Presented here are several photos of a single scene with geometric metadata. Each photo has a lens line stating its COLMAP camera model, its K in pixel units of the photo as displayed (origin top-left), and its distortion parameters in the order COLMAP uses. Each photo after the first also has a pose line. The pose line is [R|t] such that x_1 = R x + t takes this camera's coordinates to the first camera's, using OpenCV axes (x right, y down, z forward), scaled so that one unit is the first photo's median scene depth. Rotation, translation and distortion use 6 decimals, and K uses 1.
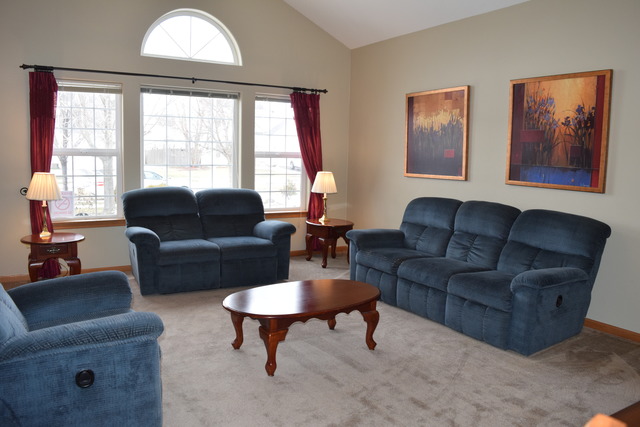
lens RADIAL K [[502.4, 0, 319.8], [0, 502.4, 213.8], [0, 0, 1]] dist [-0.092770, 0.005118]
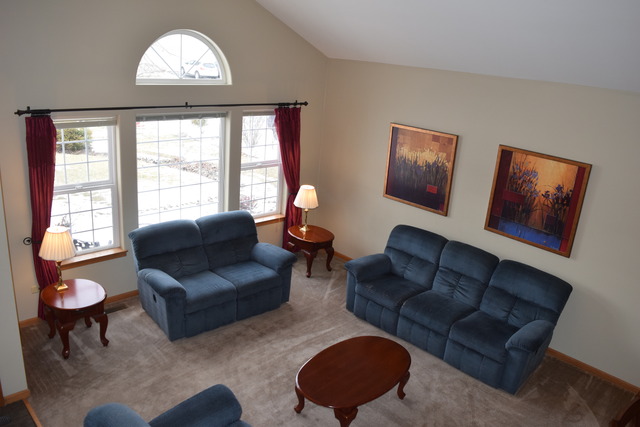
lens RADIAL K [[502.4, 0, 321.8], [0, 502.4, 212.7], [0, 0, 1]] dist [-0.092770, 0.005118]
pose [[0.971447, -0.017932, 0.236579, -0.279167], [-0.030247, 0.979643, 0.198454, -0.316783], [-0.235322, -0.199943, 0.951129, -0.034660]]
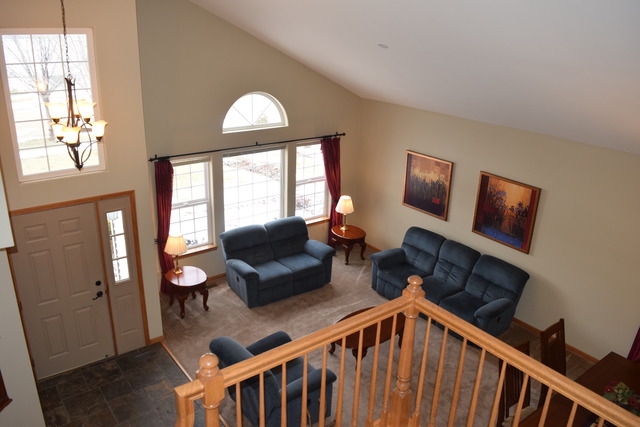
lens RADIAL K [[502.4, 0, 320.6], [0, 502.4, 213.4], [0, 0, 1]] dist [-0.092770, 0.005118]
pose [[0.992974, -0.029923, 0.114491, -0.293974], [0.001782, 0.971175, 0.238361, -0.495360], [-0.118323, -0.236482, 0.964404, -0.485641]]
